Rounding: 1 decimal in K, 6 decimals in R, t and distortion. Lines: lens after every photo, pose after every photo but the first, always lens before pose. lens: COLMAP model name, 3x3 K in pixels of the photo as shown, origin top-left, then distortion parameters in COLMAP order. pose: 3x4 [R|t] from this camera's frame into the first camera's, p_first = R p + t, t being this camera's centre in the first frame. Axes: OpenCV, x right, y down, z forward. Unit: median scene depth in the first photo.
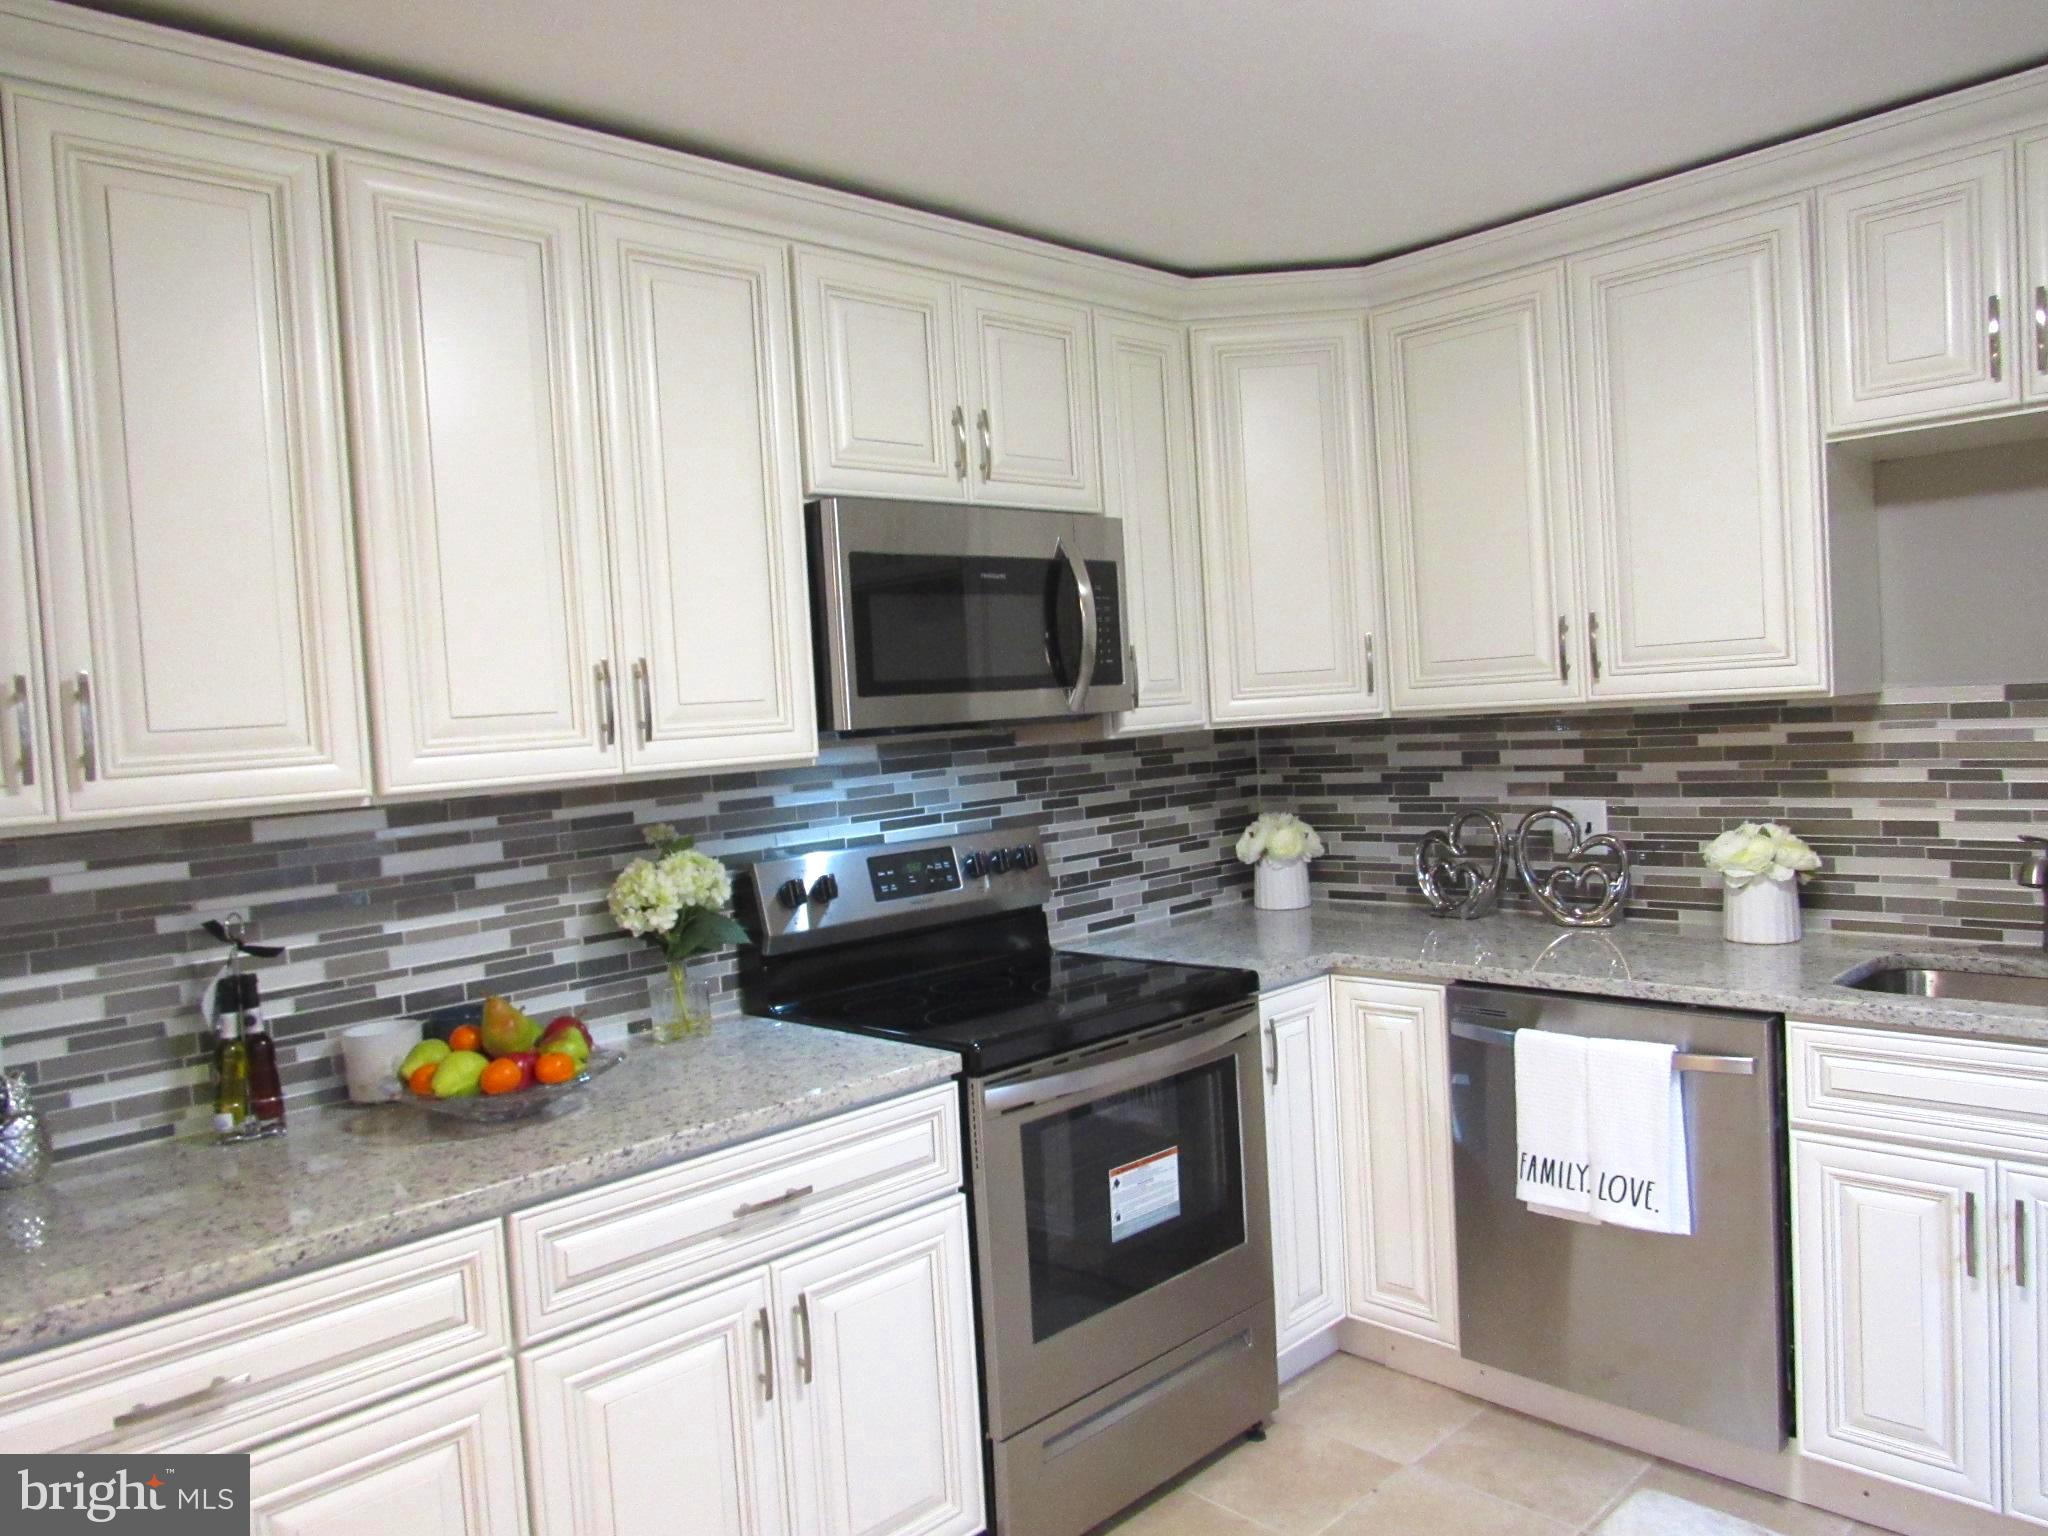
lens RADIAL K [[1475.2, 0, 1024.0], [0, 1475.2, 768.0], [0, 0, 1]] dist [-0.019513, 0.003223]
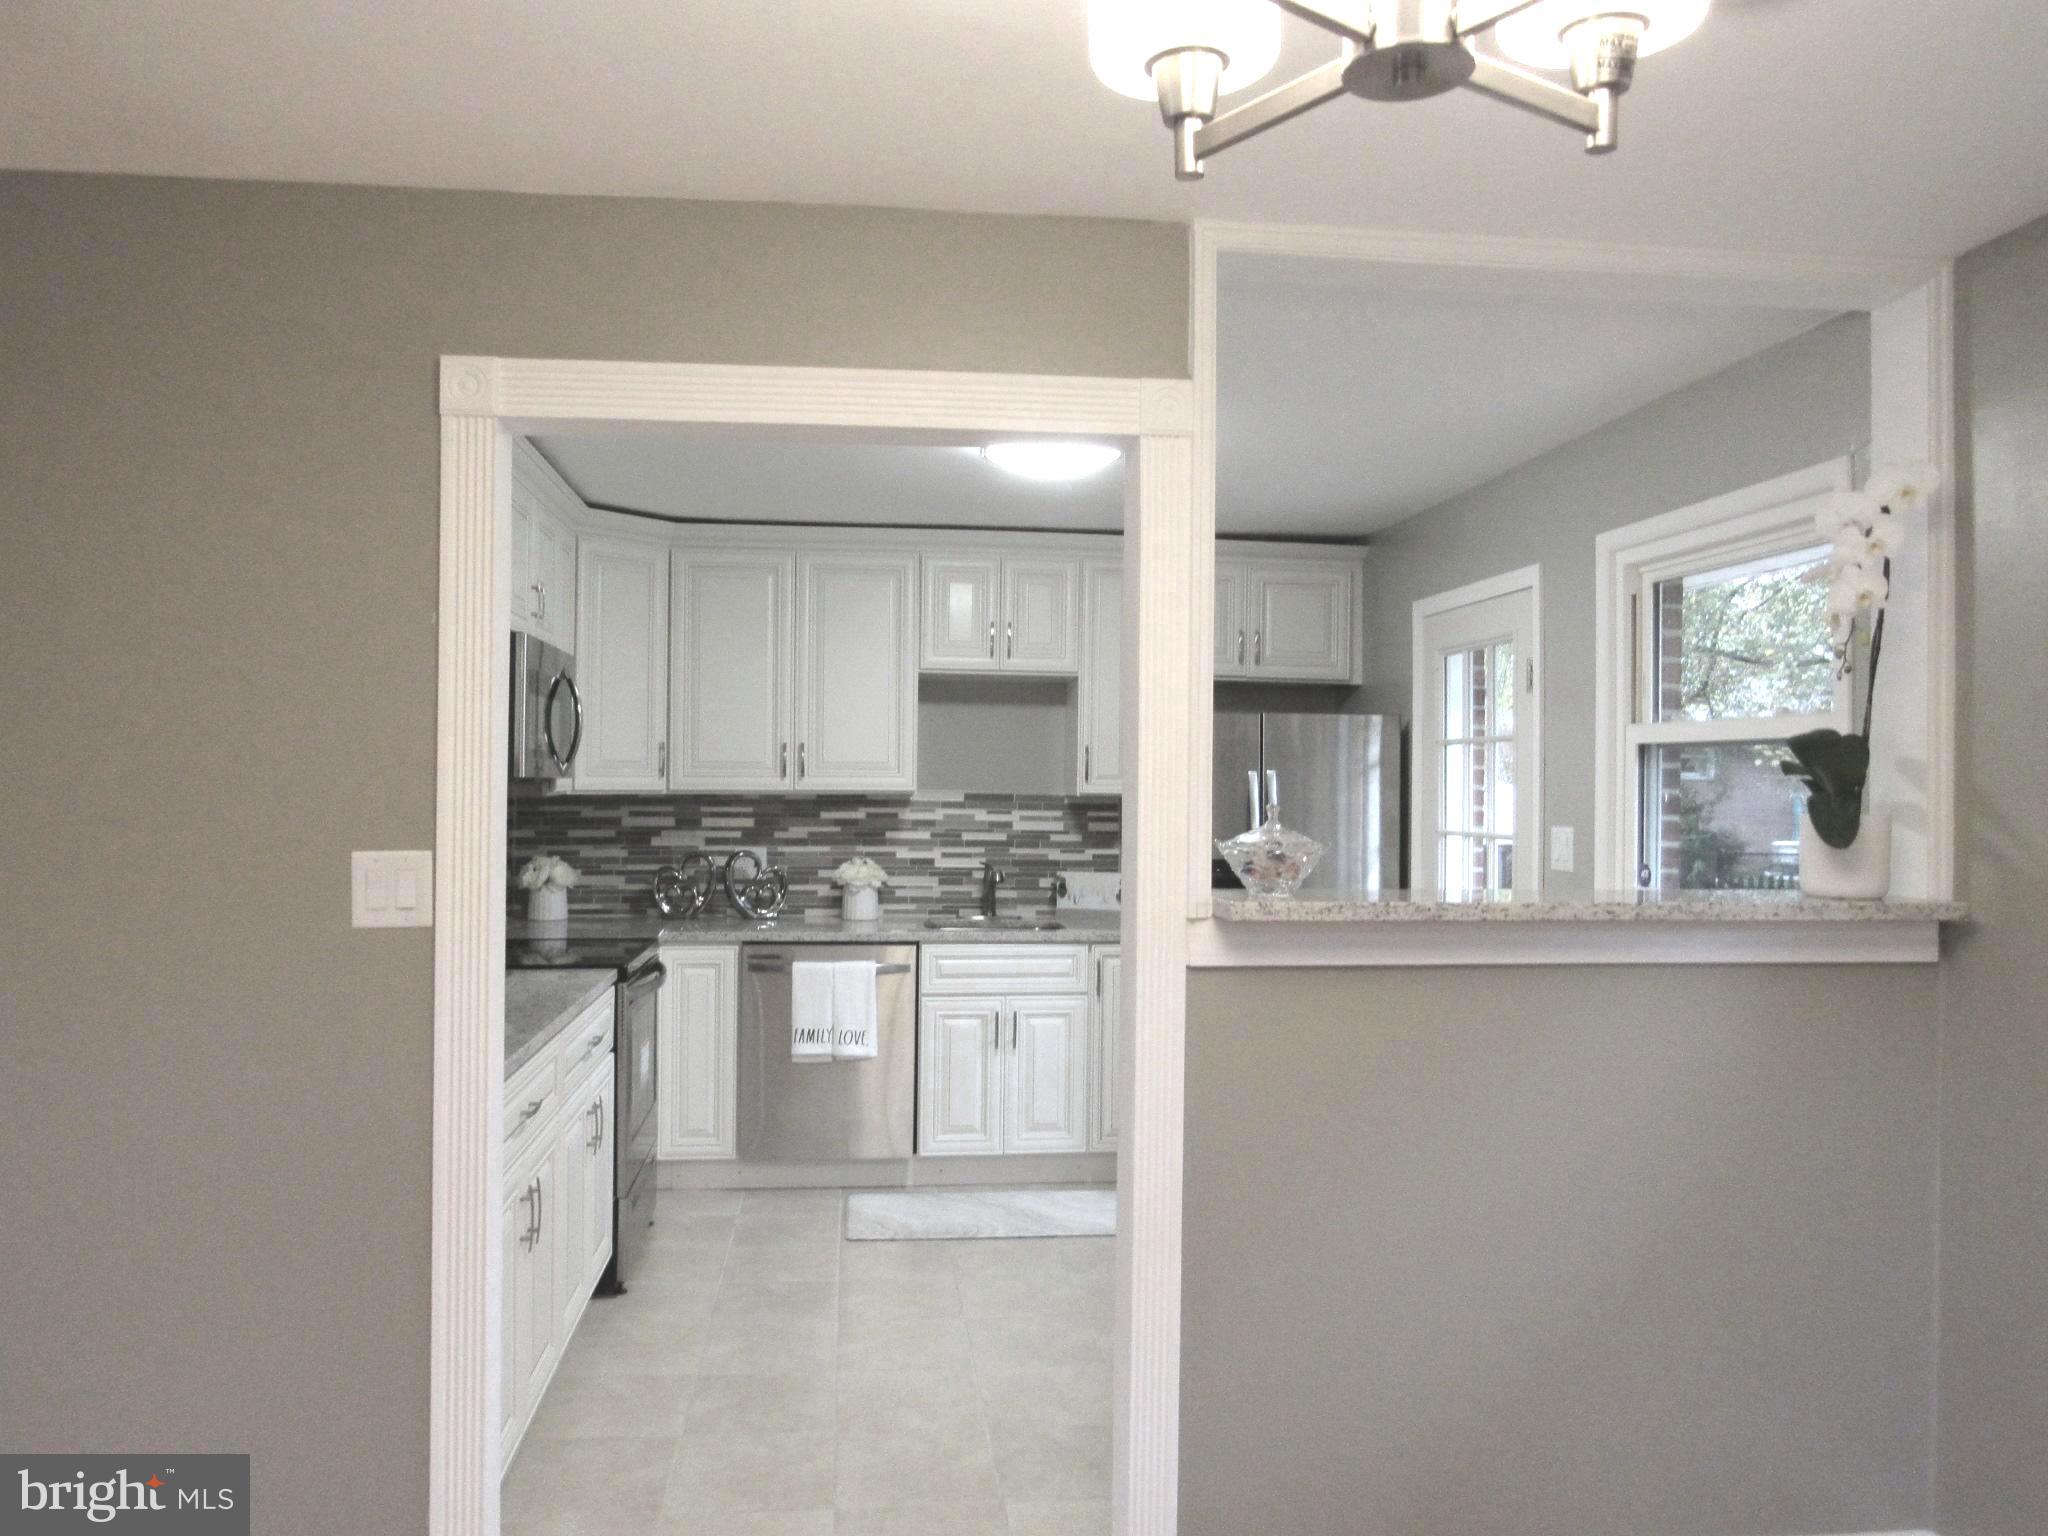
lens RADIAL K [[1475.2, 0, 1024.0], [0, 1475.2, 768.0], [0, 0, 1]] dist [-0.019513, 0.003223]
pose [[0.607131, 0.071782, 0.791353, -0.912727], [-0.010568, 0.996553, -0.082288, 0.076653], [-0.794531, 0.041596, 0.605797, -0.347384]]
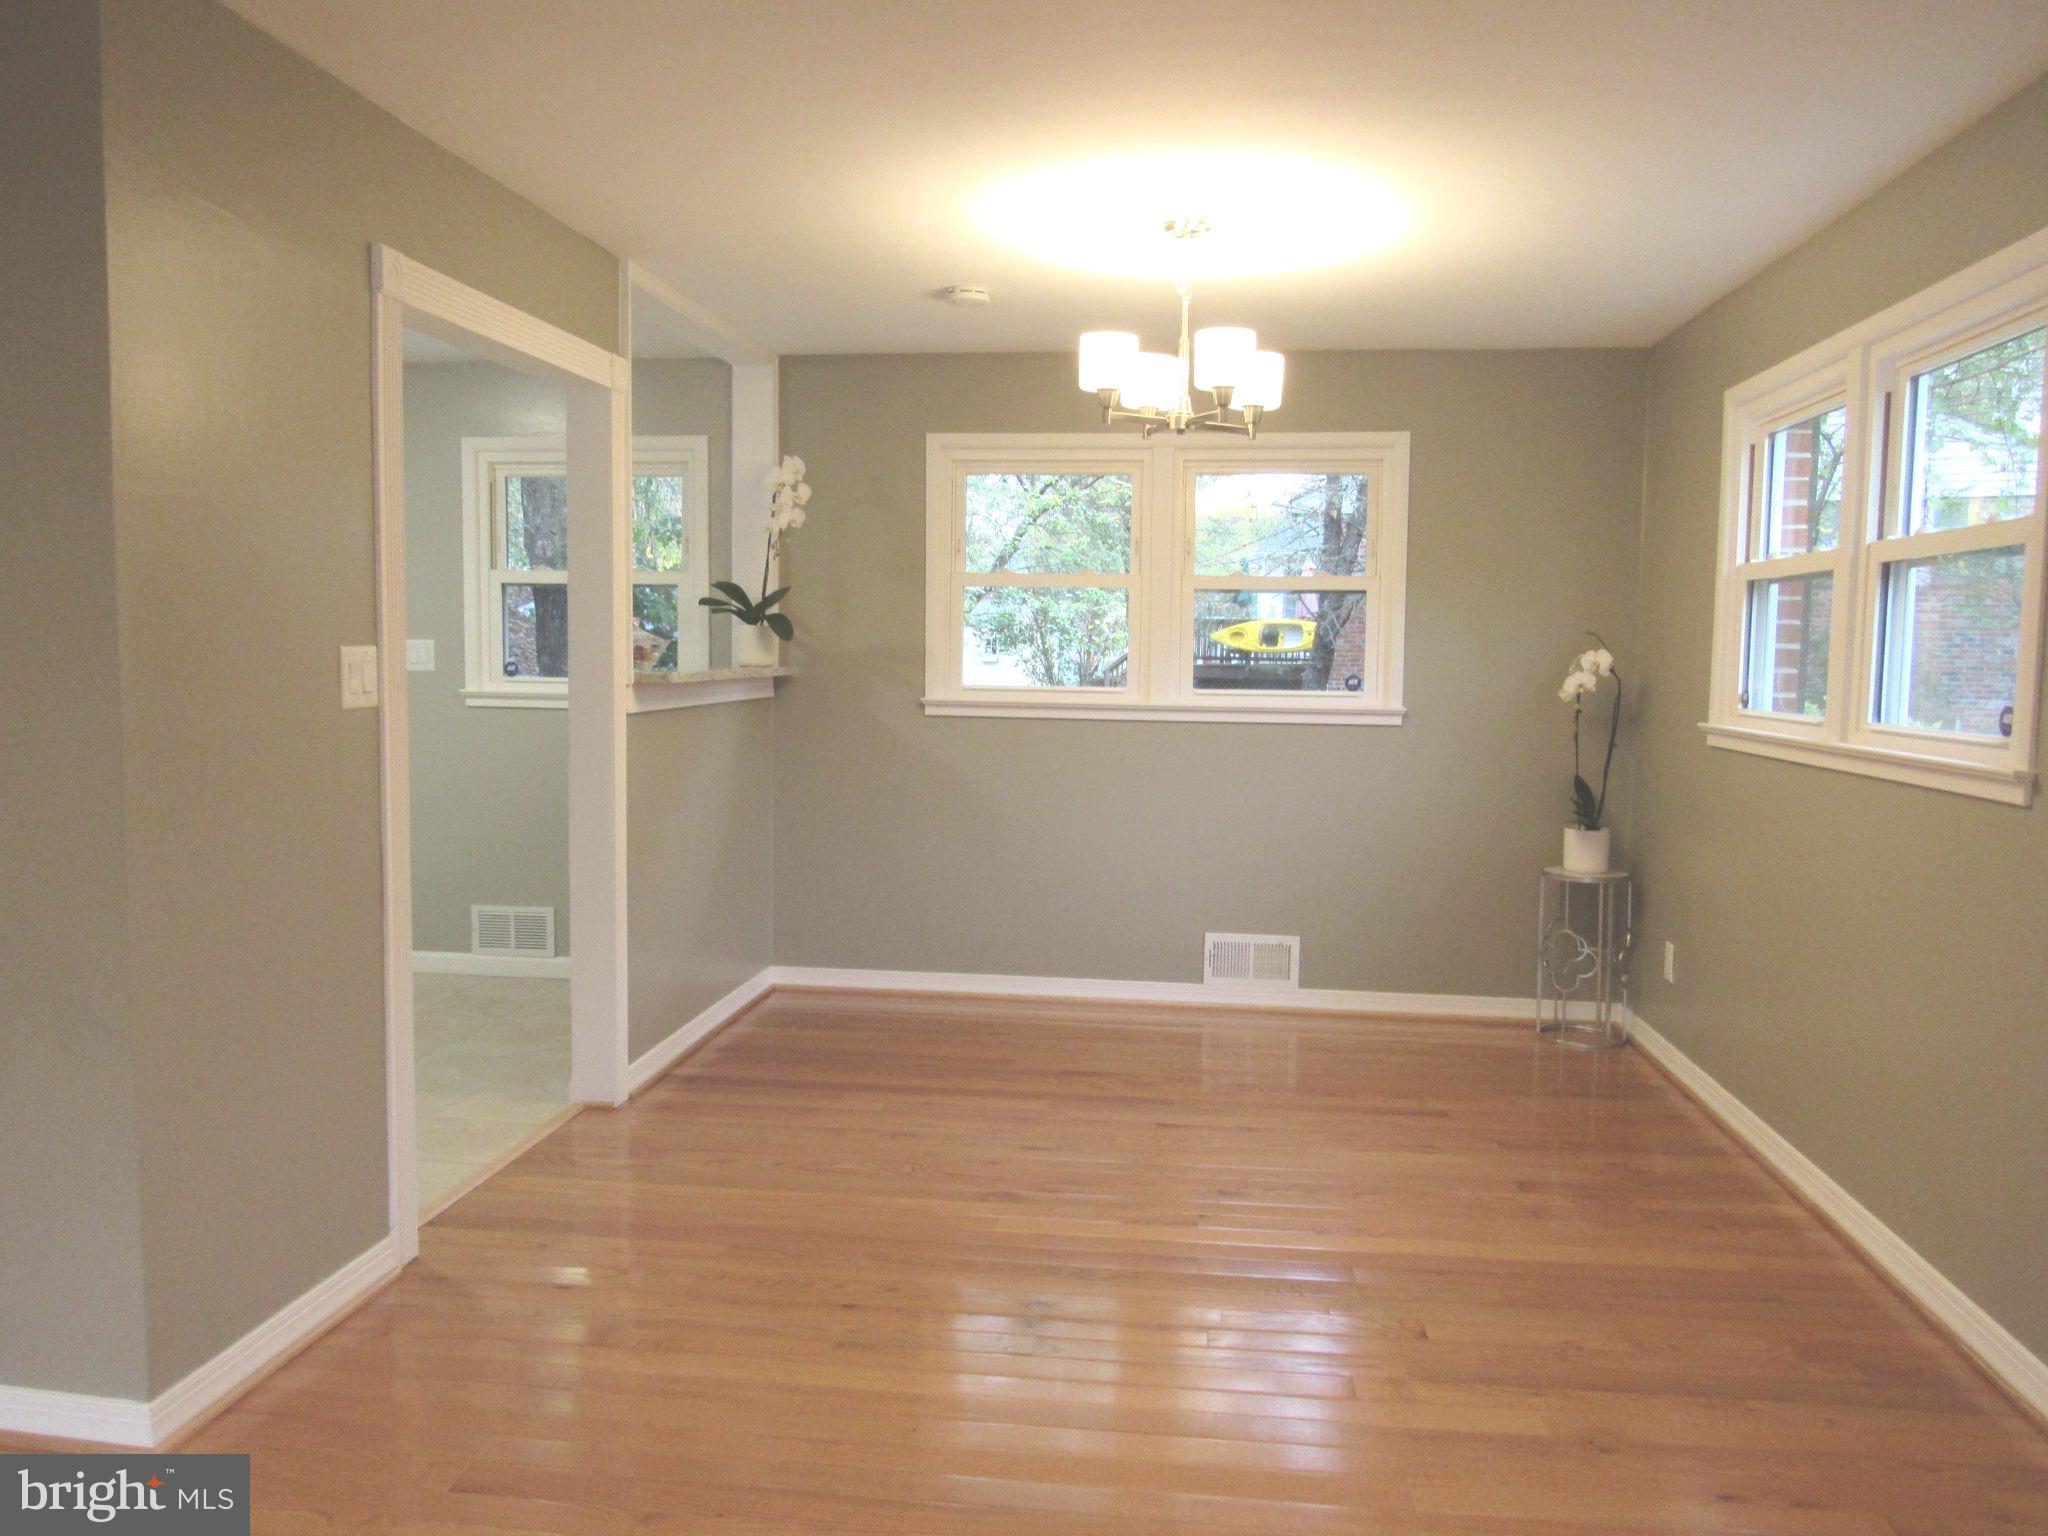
lens RADIAL K [[1475.2, 0, 1024.0], [0, 1475.2, 768.0], [0, 0, 1]] dist [-0.019513, 0.003223]
pose [[-0.619394, -0.015608, 0.784925, -1.560313], [0.058806, 0.996071, 0.066210, 0.102746], [-0.782875, 0.087168, -0.616043, 0.704393]]
